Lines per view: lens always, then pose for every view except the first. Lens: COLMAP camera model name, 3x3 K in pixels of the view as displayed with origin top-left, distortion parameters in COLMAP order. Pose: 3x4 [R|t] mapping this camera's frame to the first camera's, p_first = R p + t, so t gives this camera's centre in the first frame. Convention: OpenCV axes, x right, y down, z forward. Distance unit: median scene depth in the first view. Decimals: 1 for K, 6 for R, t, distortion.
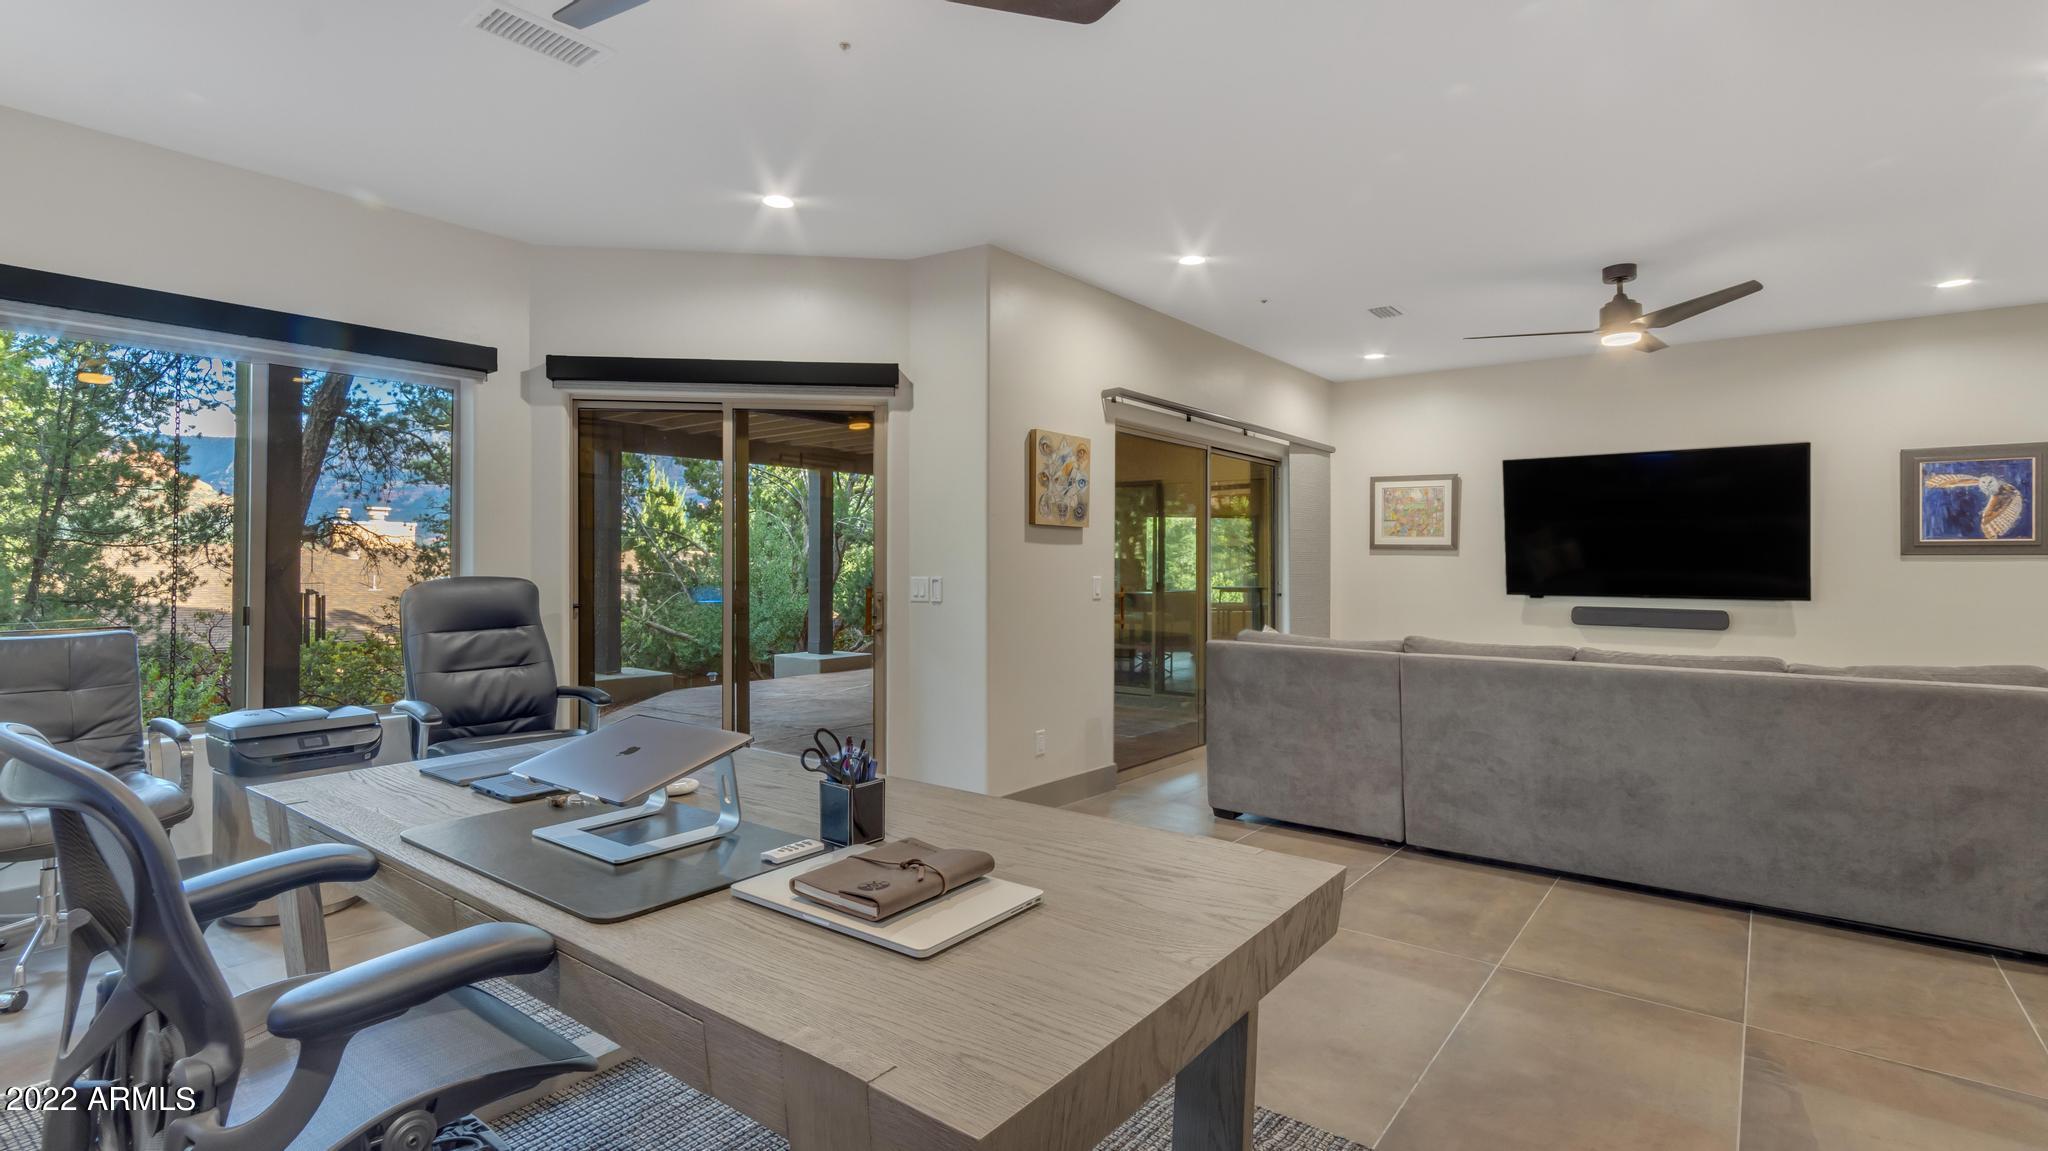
lens RADIAL K [[958.6, 0, 1024.0], [0, 958.6, 575.5], [0, 0, 1]] dist [0.002371, 0.001301]
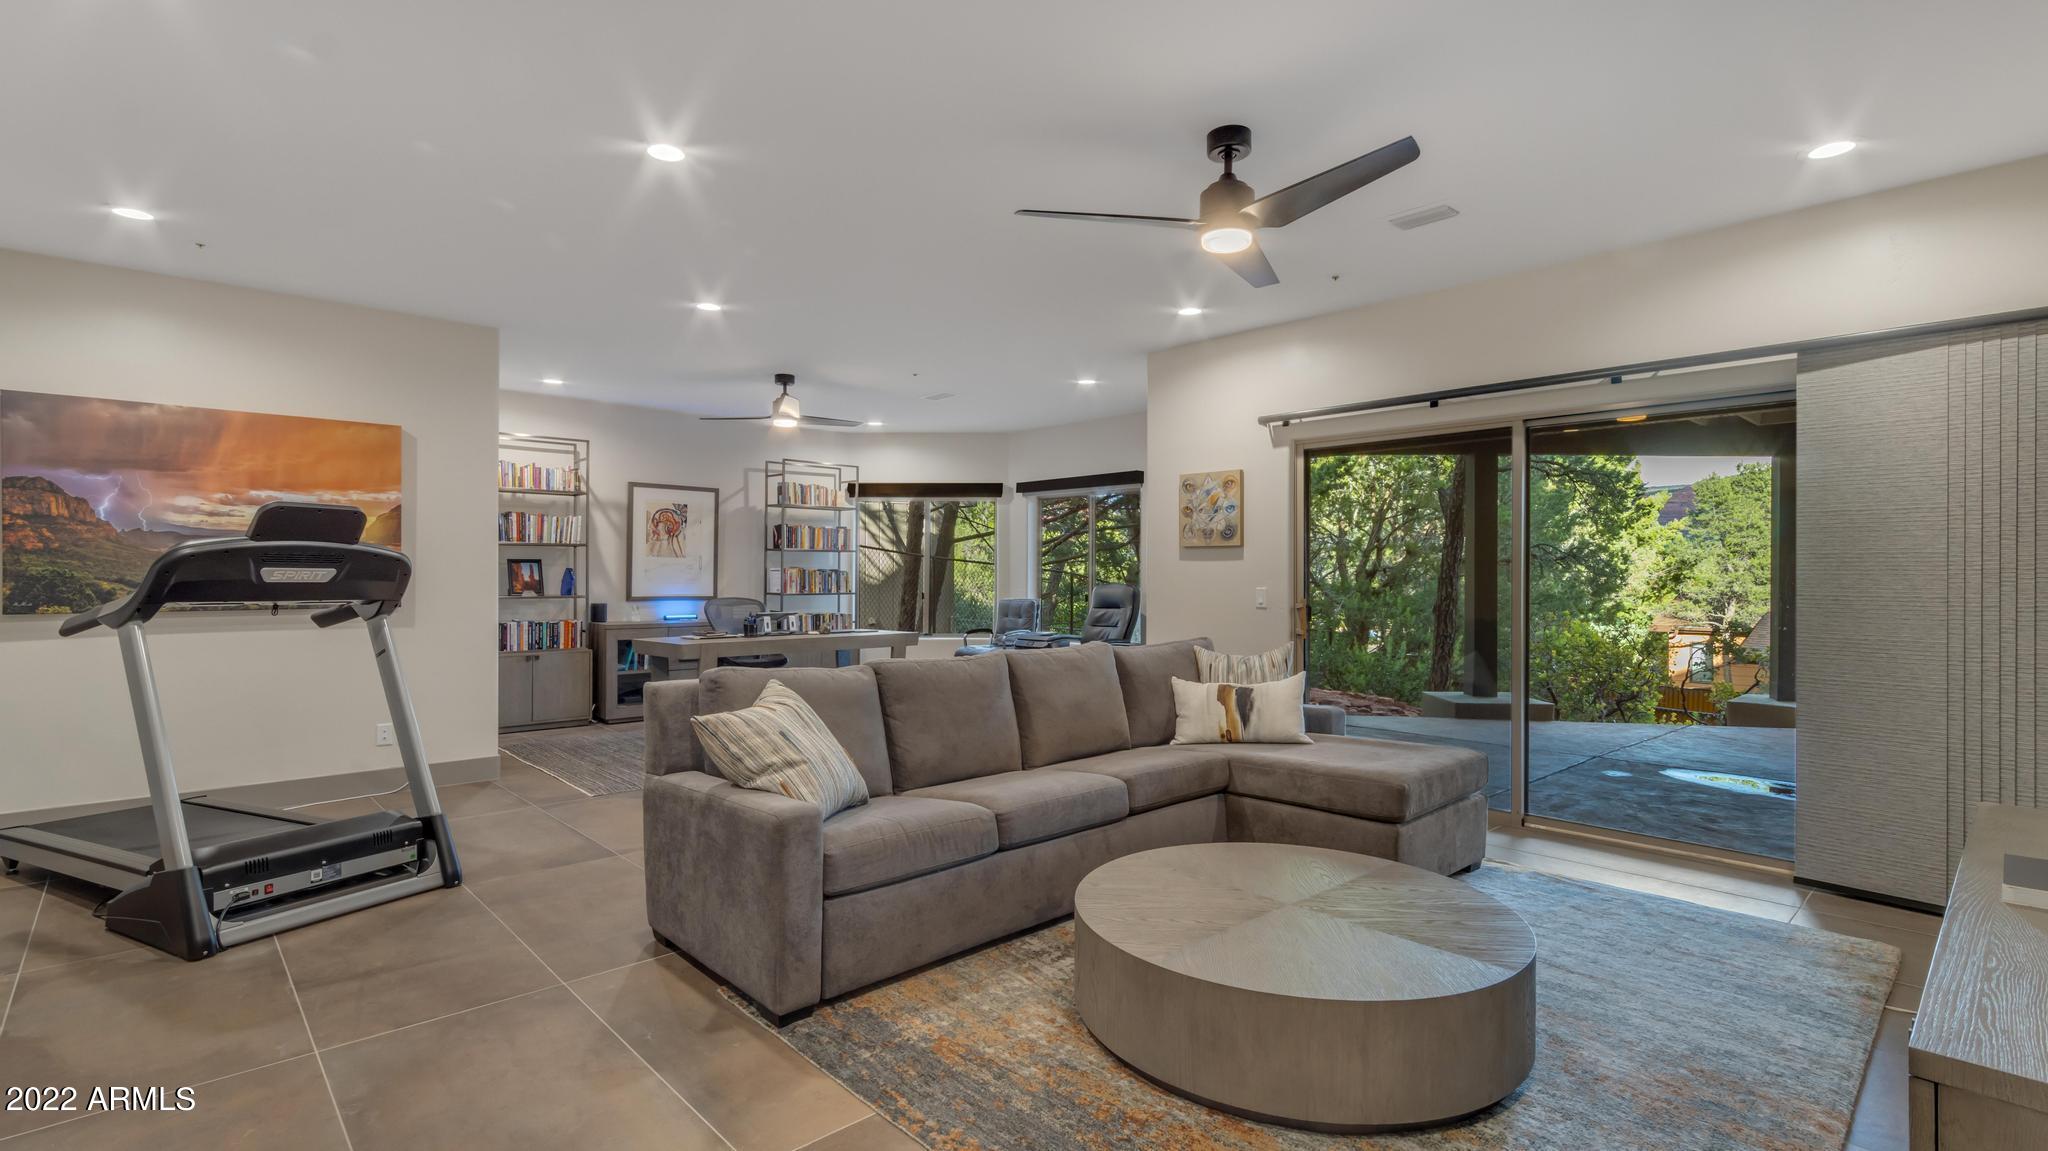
lens RADIAL K [[958.6, 0, 1024.0], [0, 958.6, 575.5], [0, 0, 1]] dist [0.002371, 0.001301]
pose [[-0.160731, -0.006167, -0.986979, 1.270823], [-0.015372, 0.999875, -0.003745, -0.005449], [0.986879, 0.014570, -0.160806, 0.941578]]
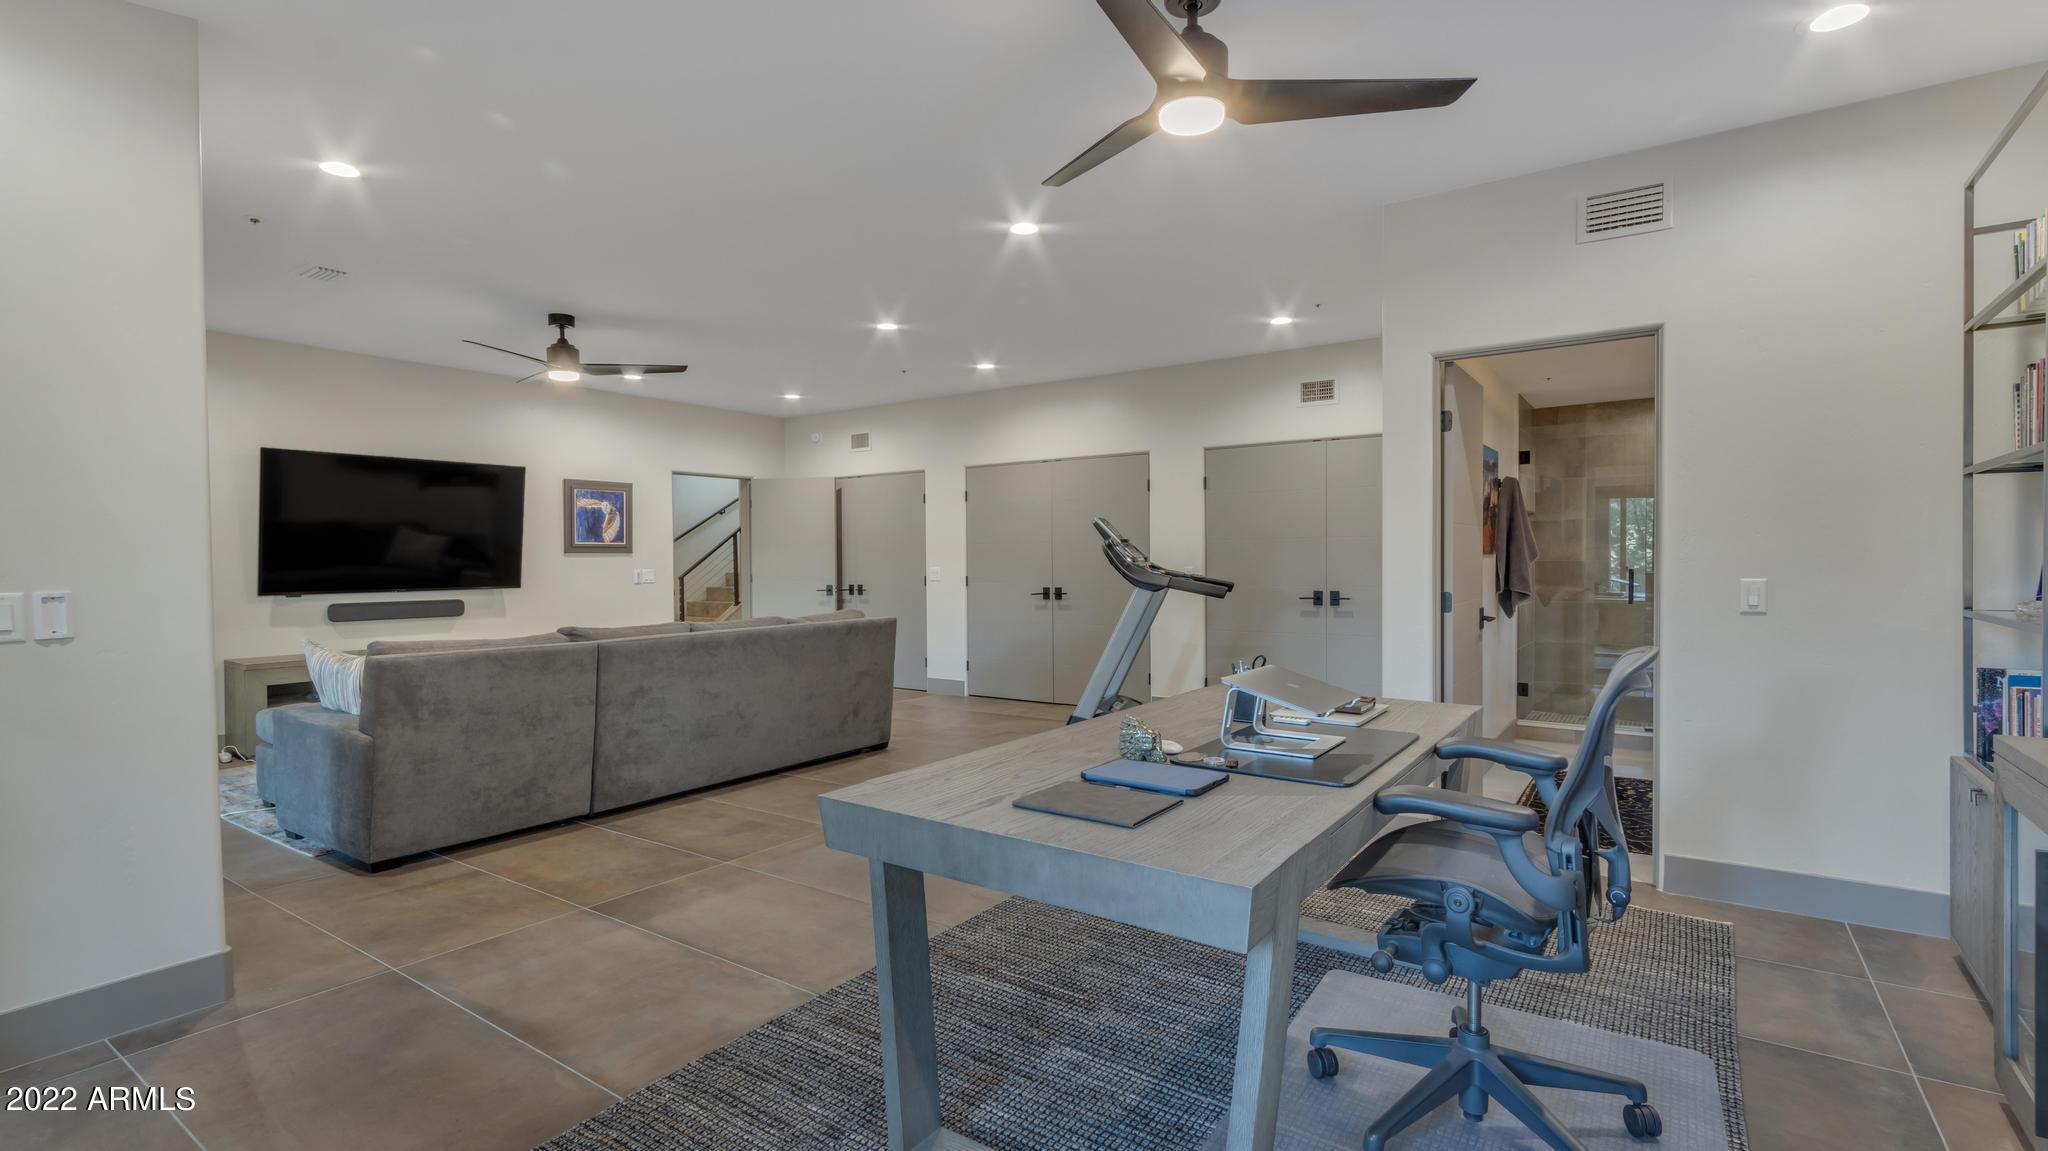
lens RADIAL K [[958.6, 0, 1024.0], [0, 958.6, 575.5], [0, 0, 1]] dist [0.002371, 0.001301]
pose [[-0.044657, -0.021673, 0.998767, -0.609571], [0.018666, 0.999572, 0.022525, -0.009117], [-0.998828, 0.019649, -0.044233, 0.457911]]
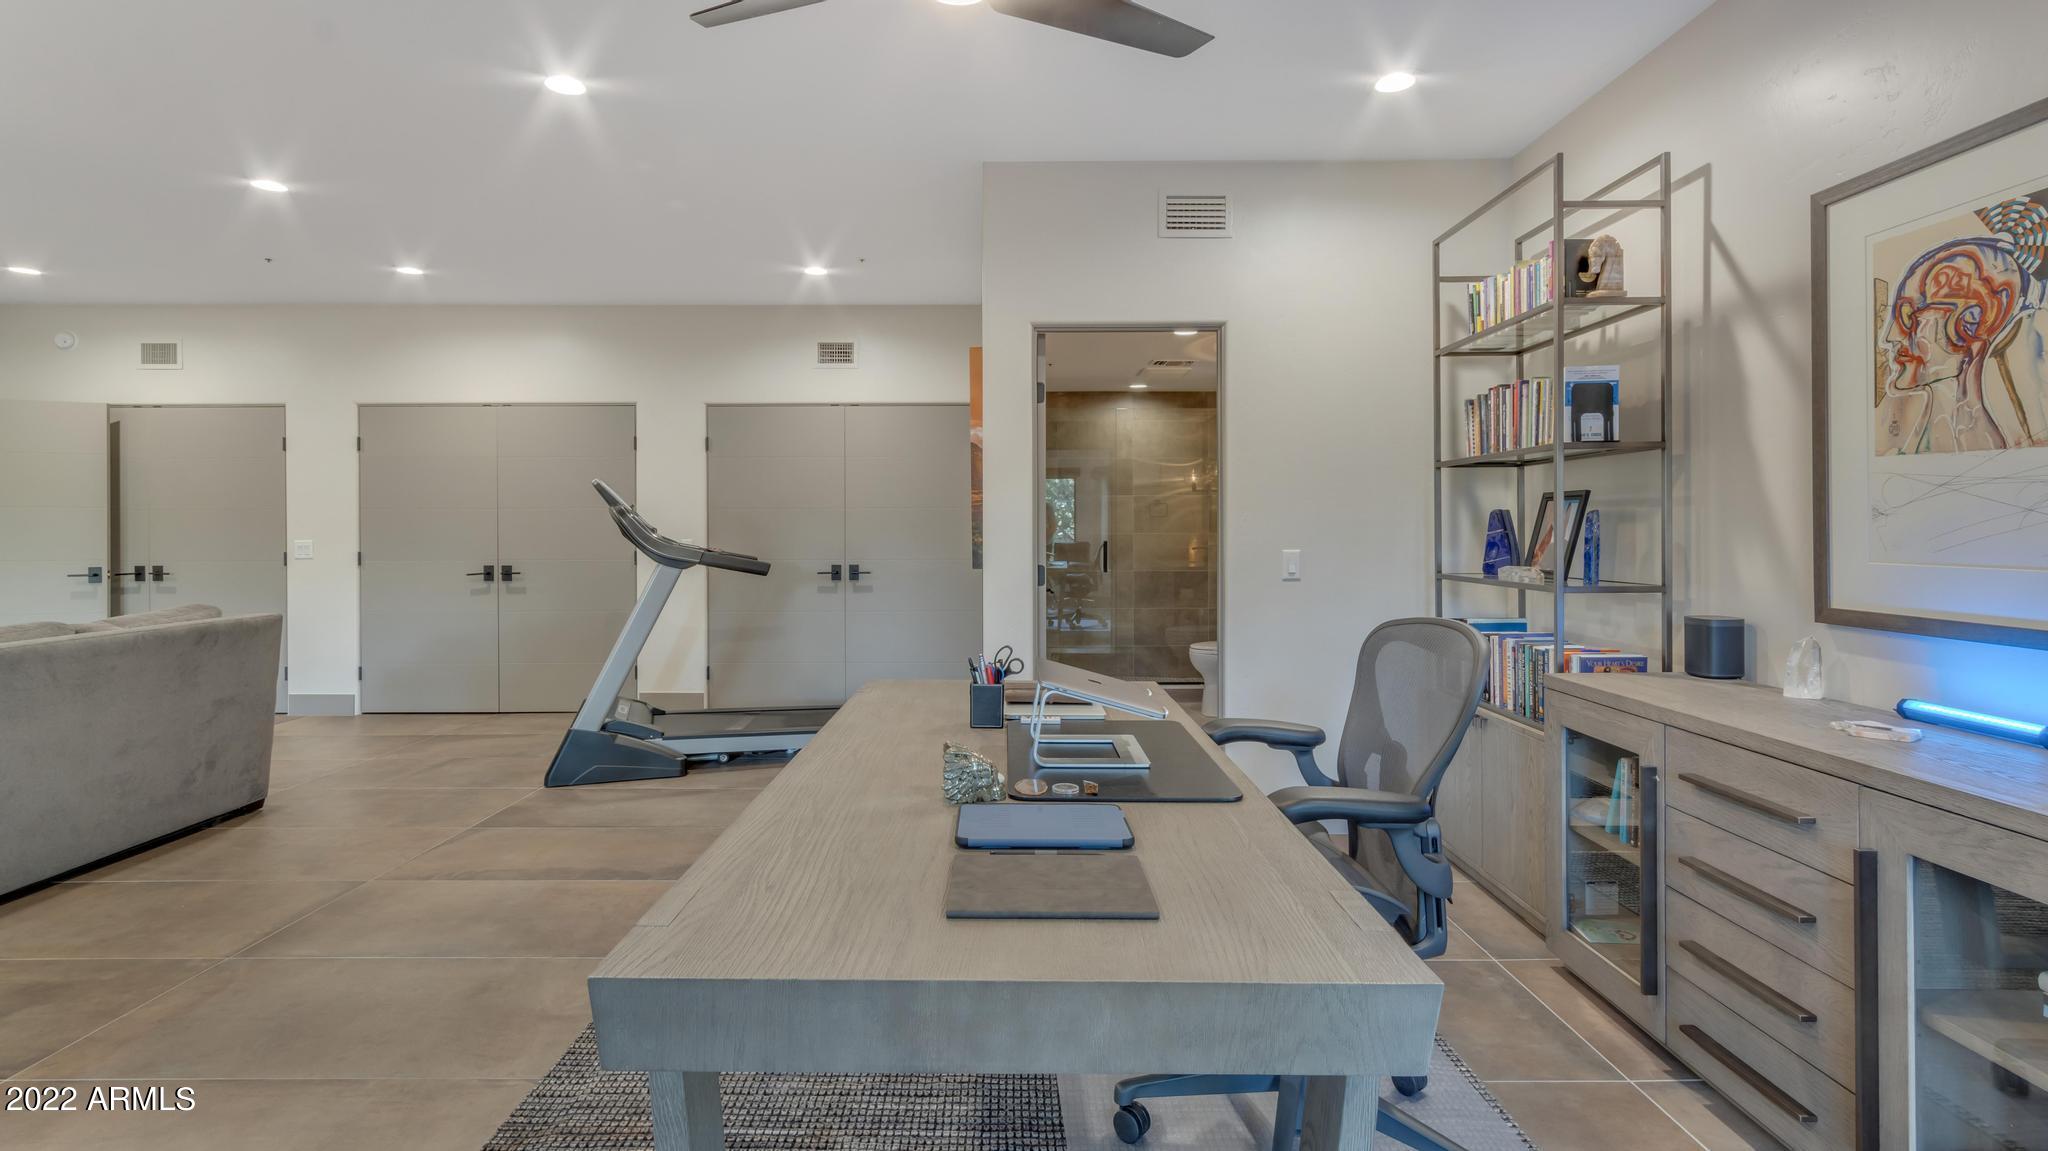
lens RADIAL K [[967.8, 0, 1027.3], [0, 967.8, 528.9], [0, 0, 1]] dist [0.001106, 0.000707]
pose [[-0.616173, -0.004590, 0.787597, -0.438110], [0.007252, 0.999908, 0.011502, -0.009862], [-0.787577, 0.012799, -0.616083, 0.578897]]
